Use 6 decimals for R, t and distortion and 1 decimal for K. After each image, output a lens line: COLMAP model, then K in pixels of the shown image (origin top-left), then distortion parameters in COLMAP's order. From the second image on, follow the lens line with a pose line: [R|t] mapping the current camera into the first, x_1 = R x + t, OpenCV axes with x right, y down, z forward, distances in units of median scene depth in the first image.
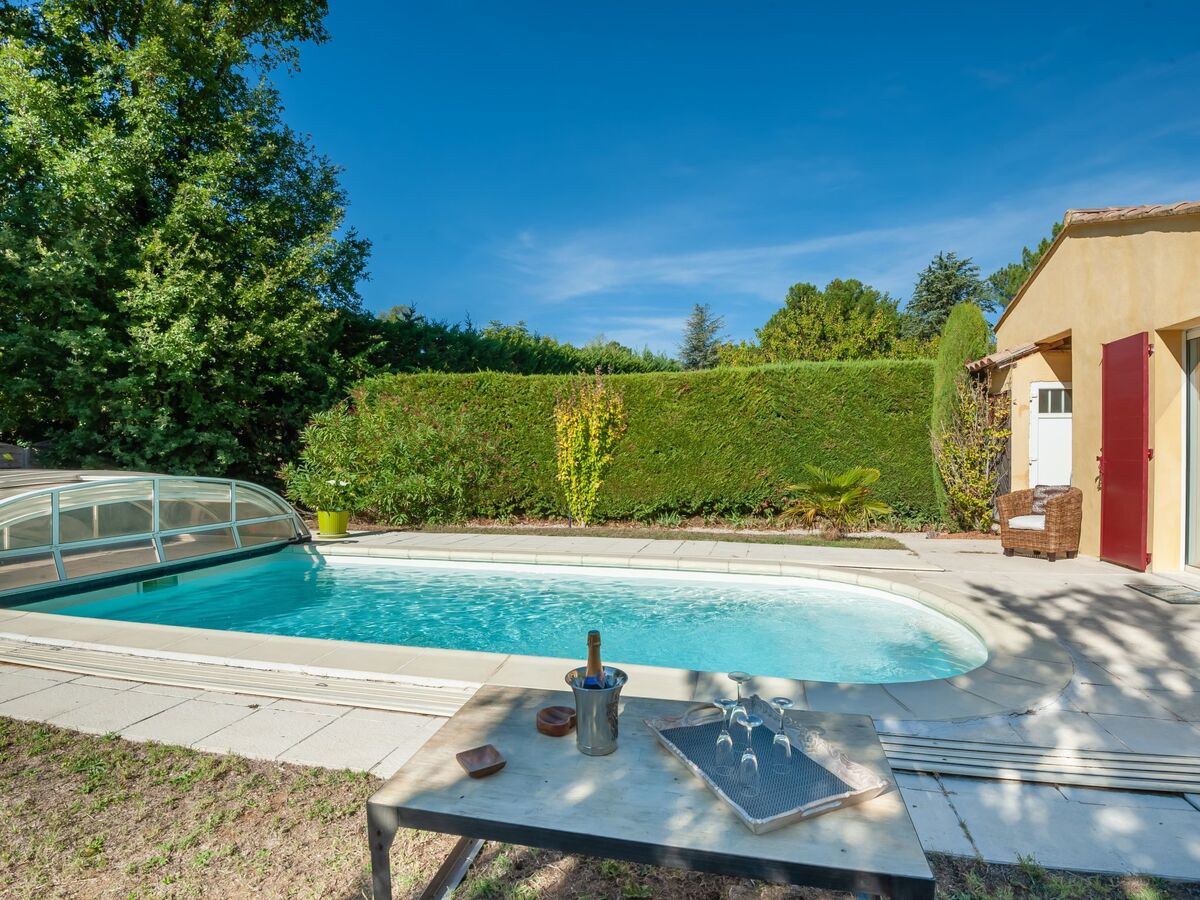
lens RADIAL K [[647.7, 0, 577.4], [0, 647.7, 460.4], [0, 0, 1]] dist [-0.018103, -0.023343]
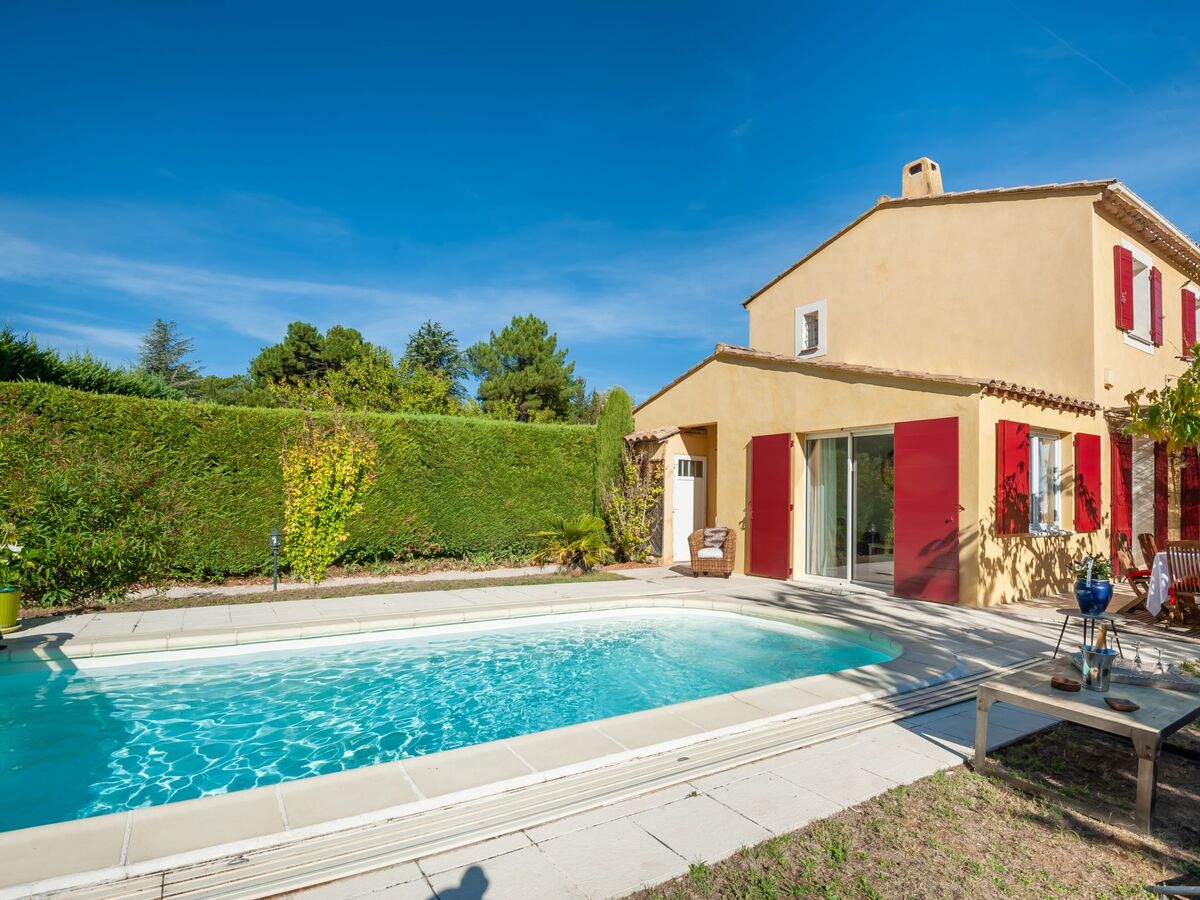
lens RADIAL K [[647.7, 0, 577.4], [0, 647.7, 460.4], [0, 0, 1]] dist [-0.018103, -0.023343]
pose [[0.686720, 0.050173, 0.725188, -0.283399], [-0.004513, 0.997890, -0.064766, -0.008404], [-0.726908, 0.041204, 0.685498, 0.098039]]
